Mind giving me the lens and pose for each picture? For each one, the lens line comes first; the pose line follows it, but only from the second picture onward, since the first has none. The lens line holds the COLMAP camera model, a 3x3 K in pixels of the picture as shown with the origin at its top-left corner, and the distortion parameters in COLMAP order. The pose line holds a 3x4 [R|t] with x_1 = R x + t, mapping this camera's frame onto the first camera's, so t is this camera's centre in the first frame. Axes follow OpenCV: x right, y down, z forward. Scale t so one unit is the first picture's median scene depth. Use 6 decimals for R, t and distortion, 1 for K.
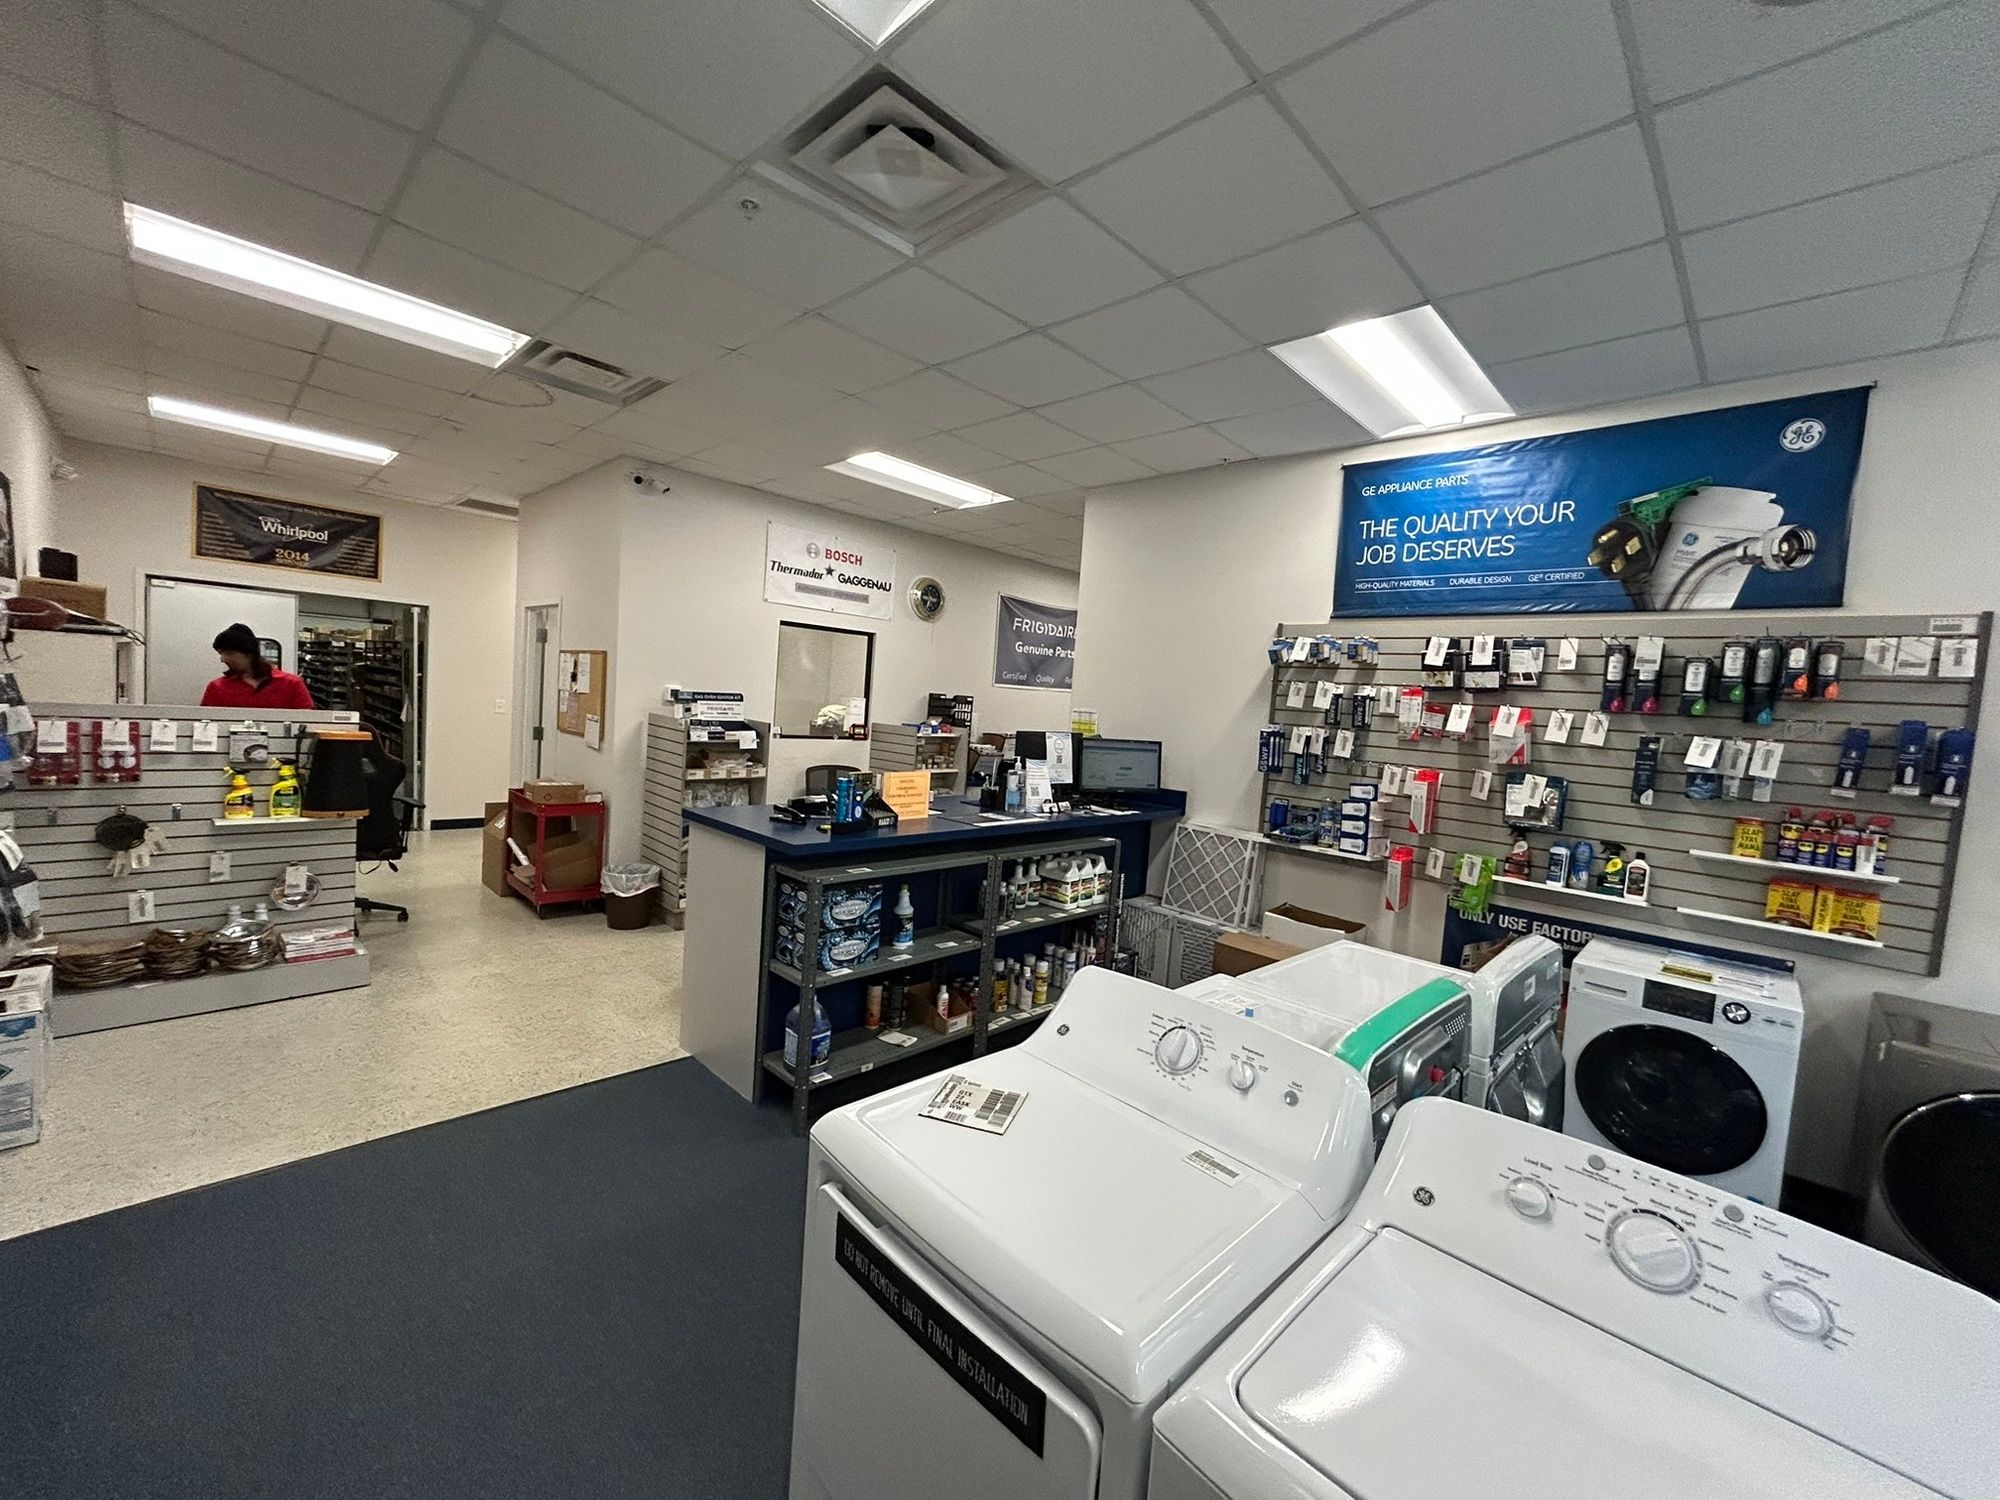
lens RADIAL K [[808.5, 0, 997.0], [0, 808.5, 745.8], [0, 0, 1]] dist [-0.001673, -0.000573]
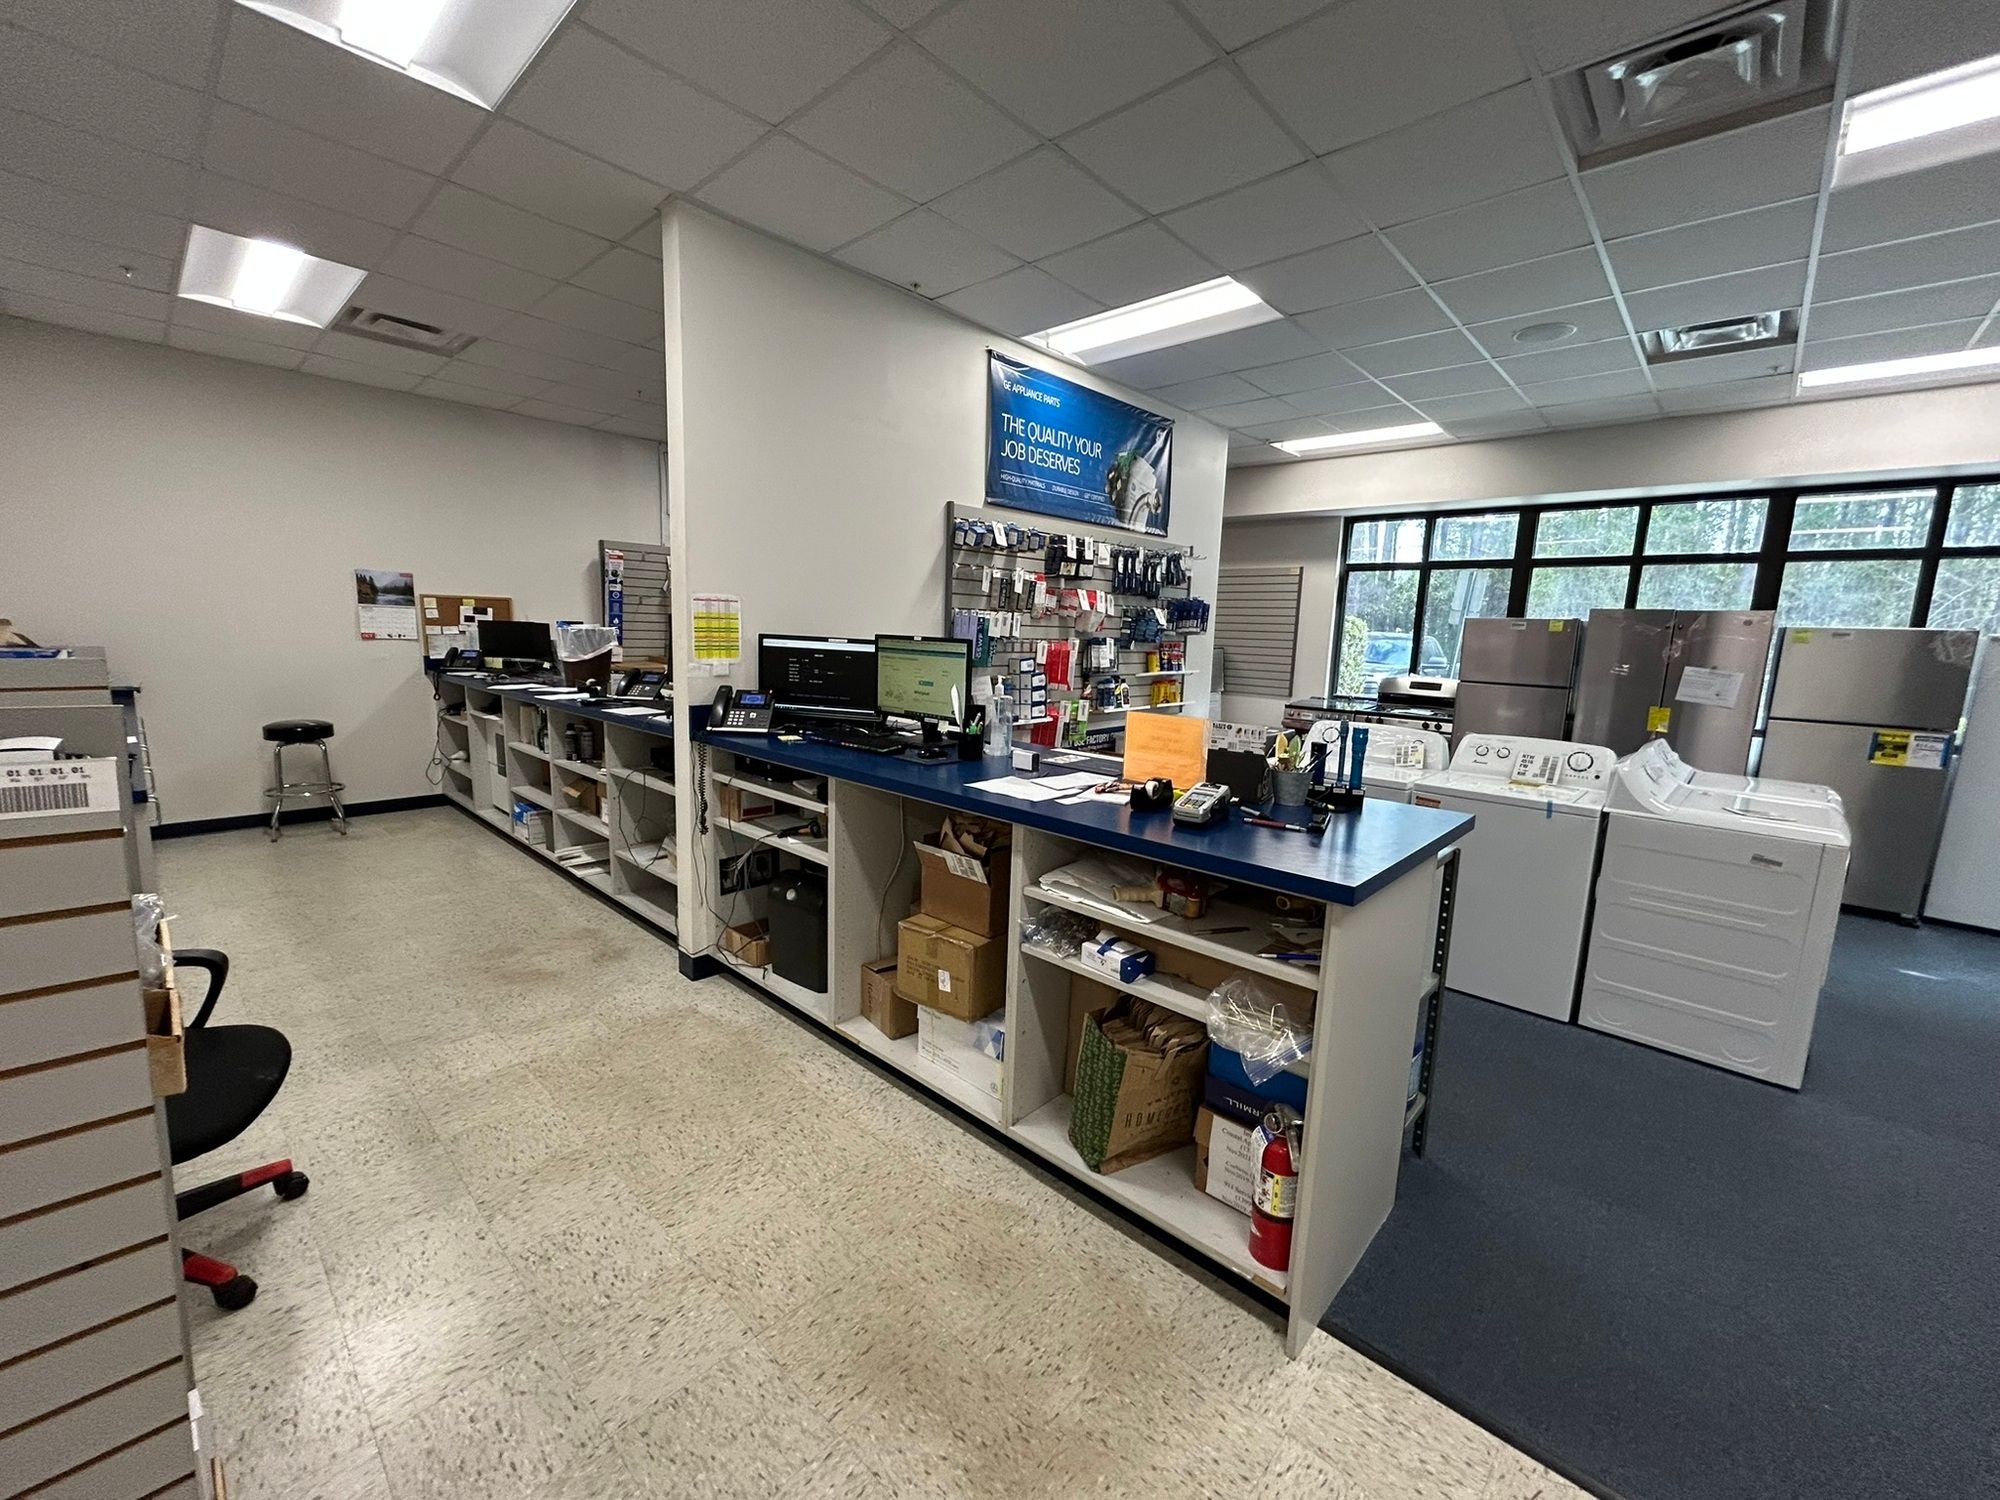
lens RADIAL K [[808.5, 0, 995.5], [0, 808.5, 750.3], [0, 0, 1]] dist [-0.001673, -0.000573]
pose [[-0.022248, -0.216261, 0.976082, -0.720766], [0.027242, 0.975830, 0.216826, -0.078712], [-0.999381, 0.031414, -0.015819, 1.093009]]
